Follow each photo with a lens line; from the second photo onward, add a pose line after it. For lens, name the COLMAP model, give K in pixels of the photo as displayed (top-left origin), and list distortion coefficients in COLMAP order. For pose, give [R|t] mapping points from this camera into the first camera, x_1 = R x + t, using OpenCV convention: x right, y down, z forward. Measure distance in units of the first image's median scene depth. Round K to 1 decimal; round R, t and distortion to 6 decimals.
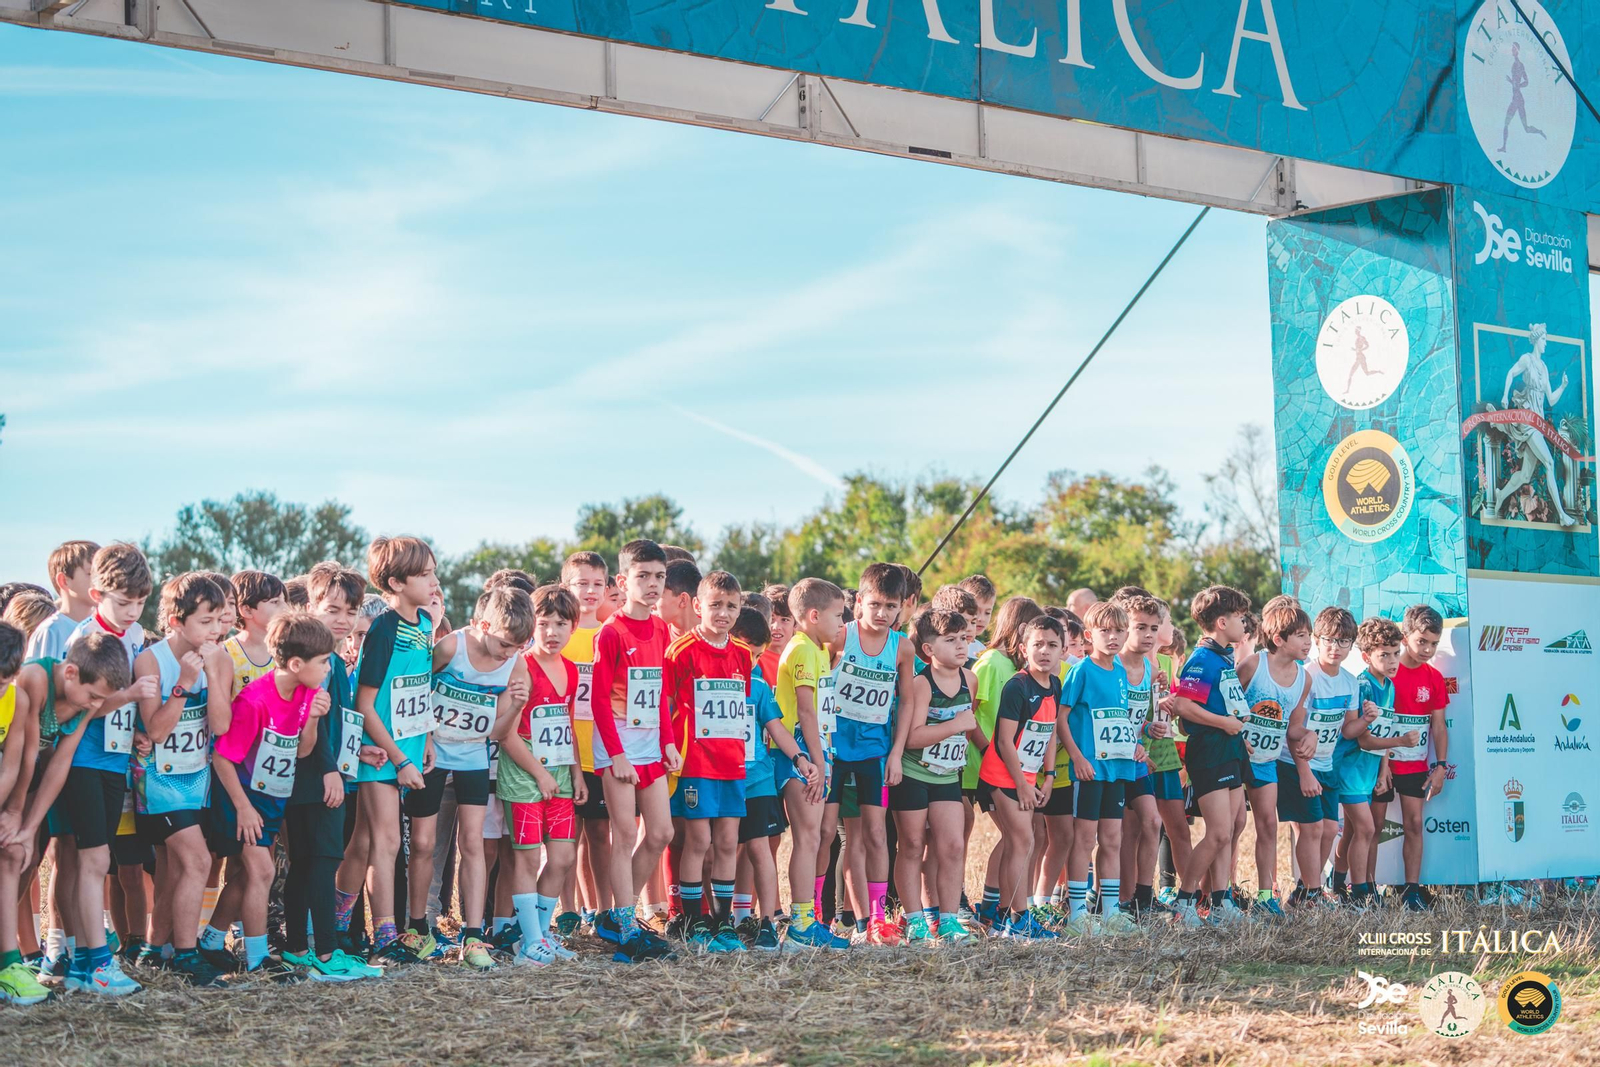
lens RADIAL K [[3278.2, 0, 800.0], [0, 3278.2, 533.5], [0, 0, 1]] dist [-0.053817, 0.101107]
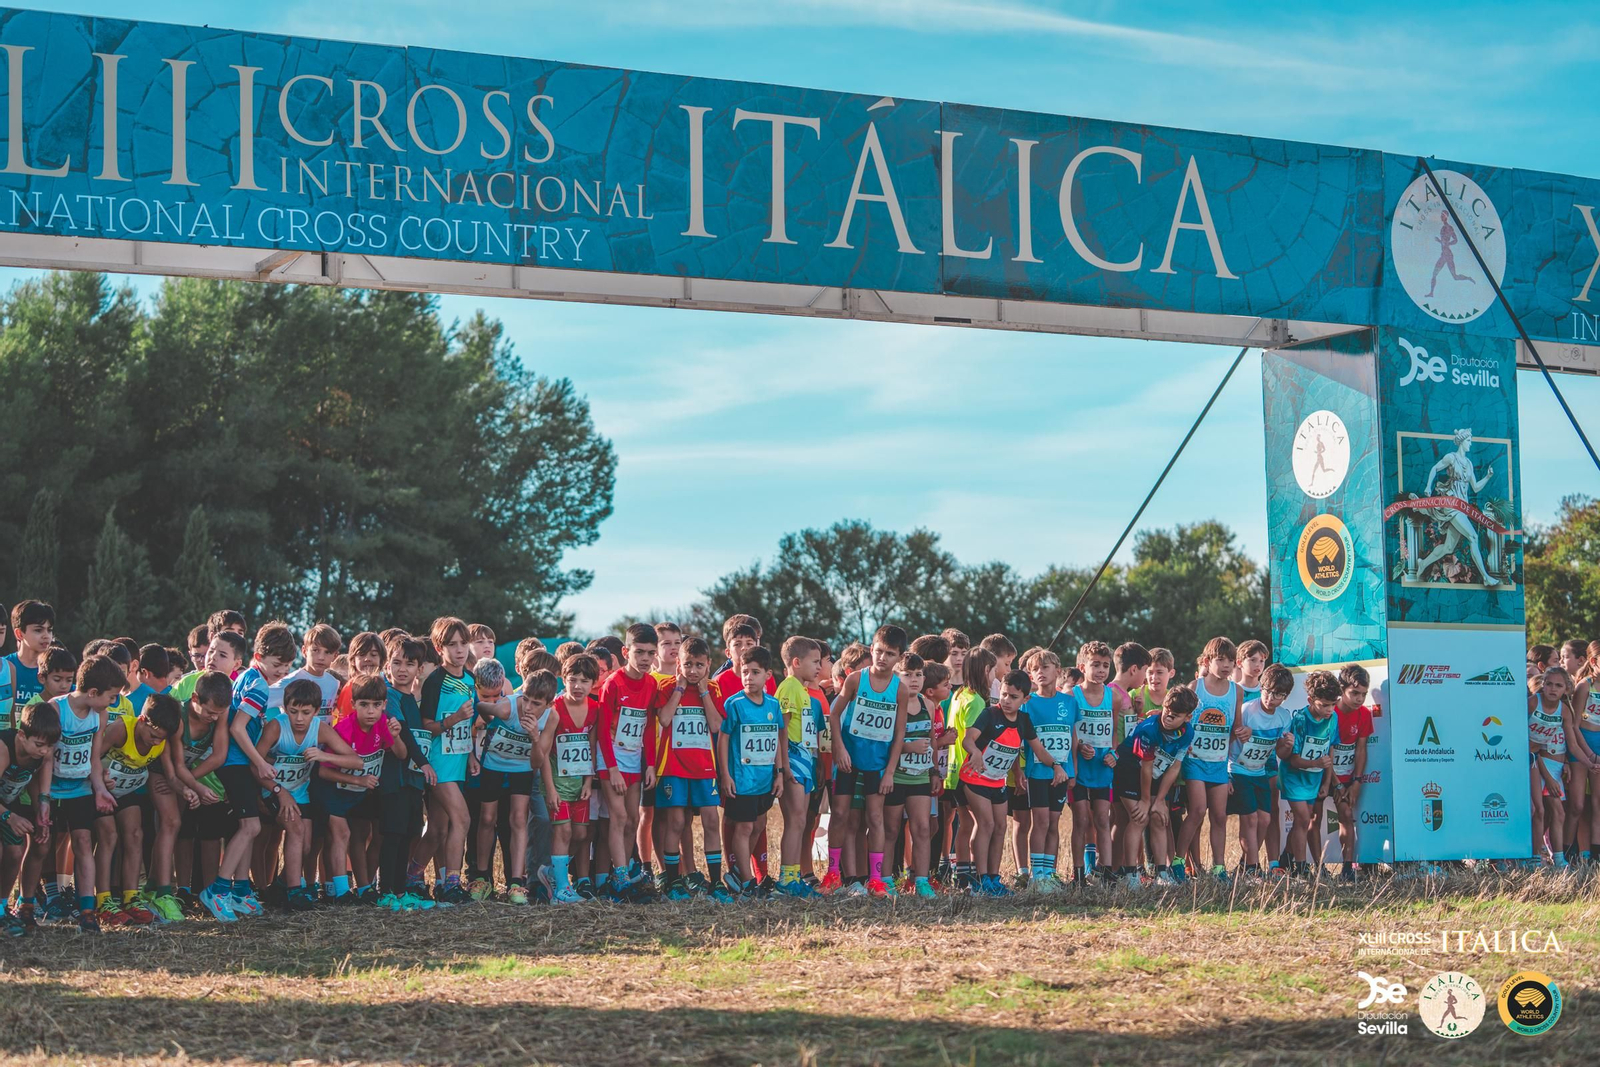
lens RADIAL K [[3278.2, 0, 800.0], [0, 3278.2, 533.5], [0, 0, 1]] dist [-0.053817, 0.101107]
pose [[0.978543, -0.013975, -0.205568, 0.236292], [0.013137, 0.999899, -0.005442, -0.019579], [0.205623, 0.002625, 0.978628, -0.316493]]
